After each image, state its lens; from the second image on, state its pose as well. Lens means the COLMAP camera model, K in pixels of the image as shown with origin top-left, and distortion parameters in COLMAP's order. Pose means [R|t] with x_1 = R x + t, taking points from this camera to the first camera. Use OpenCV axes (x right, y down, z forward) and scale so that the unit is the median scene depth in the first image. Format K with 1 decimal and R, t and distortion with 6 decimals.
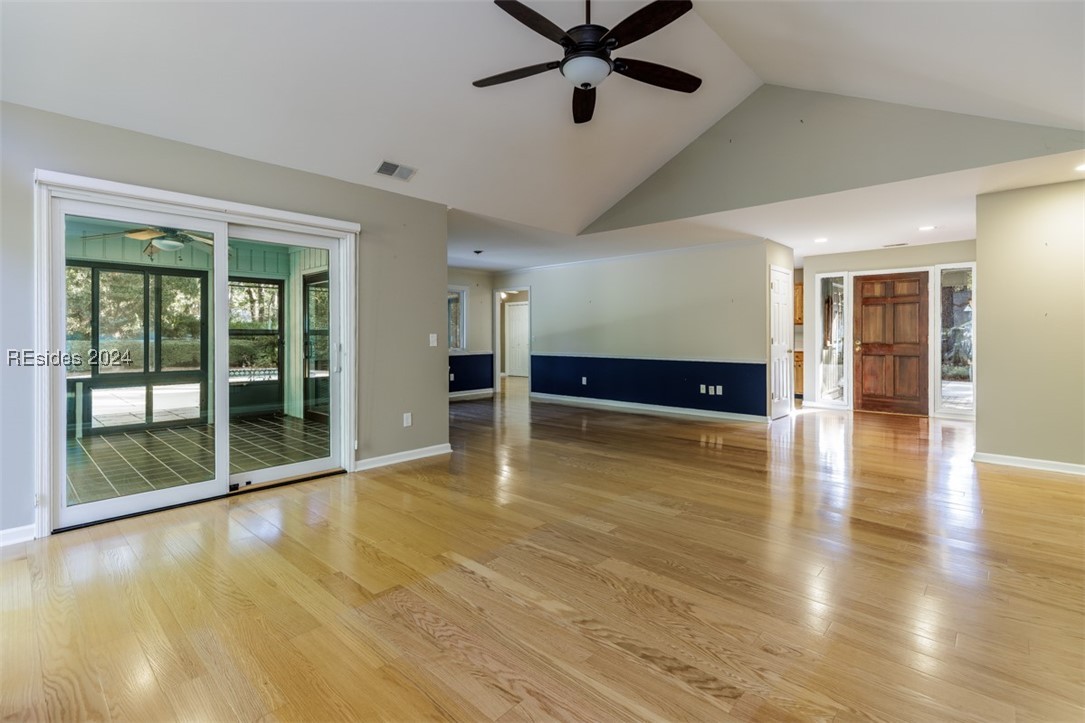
lens RADIAL K [[498.6, 0, 542.7], [0, 498.6, 337.6], [0, 0, 1]] dist [0.004217, 0.000245]
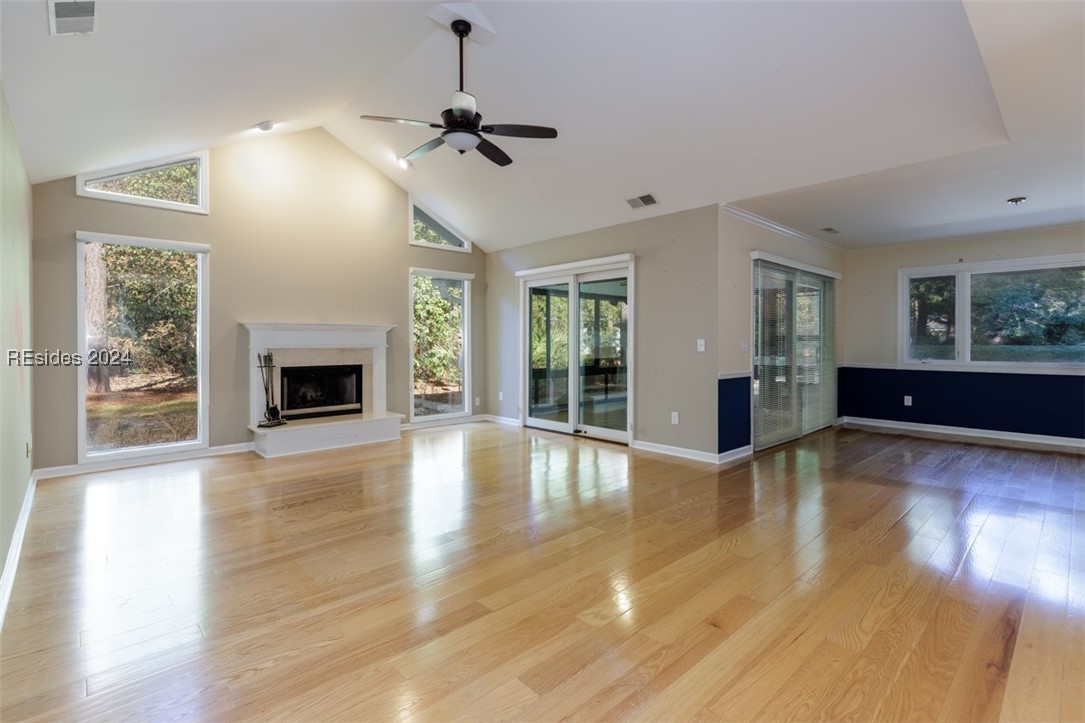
lens RADIAL K [[507.0, 0, 543.4], [0, 507.0, 341.6], [0, 0, 1]] dist [0.010021, -0.000093]
pose [[-0.069010, -0.000141, -0.997616, 1.038077], [-0.003870, 0.999993, 0.000126, -0.001564], [0.997608, 0.003869, -0.069010, 0.962133]]
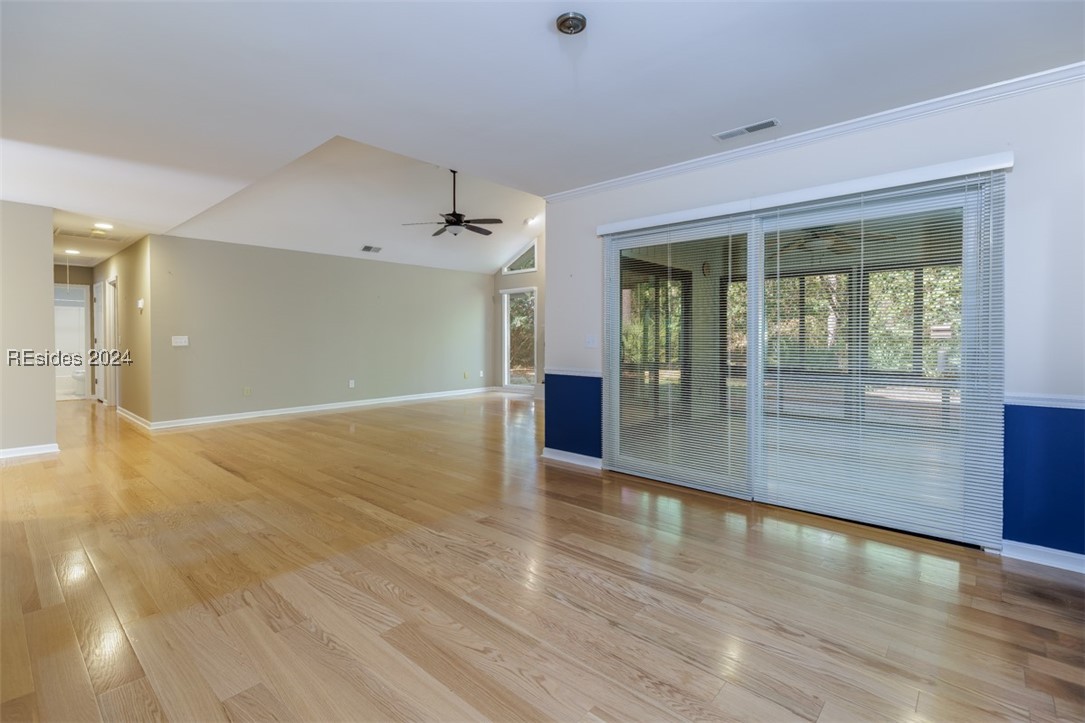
lens RADIAL K [[498.6, 0, 542.7], [0, 498.6, 337.6], [0, 0, 1]] dist [0.004217, 0.000245]
pose [[-0.999872, 0.002600, -0.015790, -0.255512], [0.002496, 0.999975, 0.006646, -0.007443], [0.015806, 0.006605, -0.999853, 2.591623]]
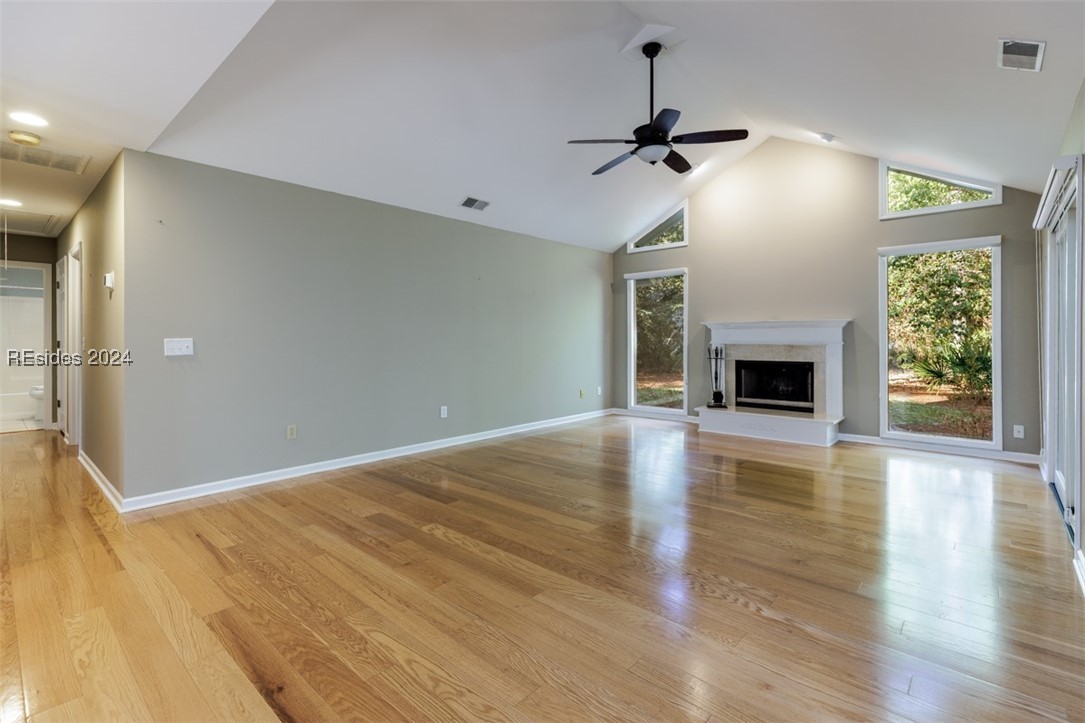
lens RADIAL K [[498.6, 0, 542.7], [0, 498.6, 337.6], [0, 0, 1]] dist [0.004217, 0.000245]
pose [[-0.999938, 0.001248, -0.011061, 0.289284], [0.001232, 0.999998, 0.001426, -0.004174], [0.011063, 0.001412, -0.999938, 1.801882]]
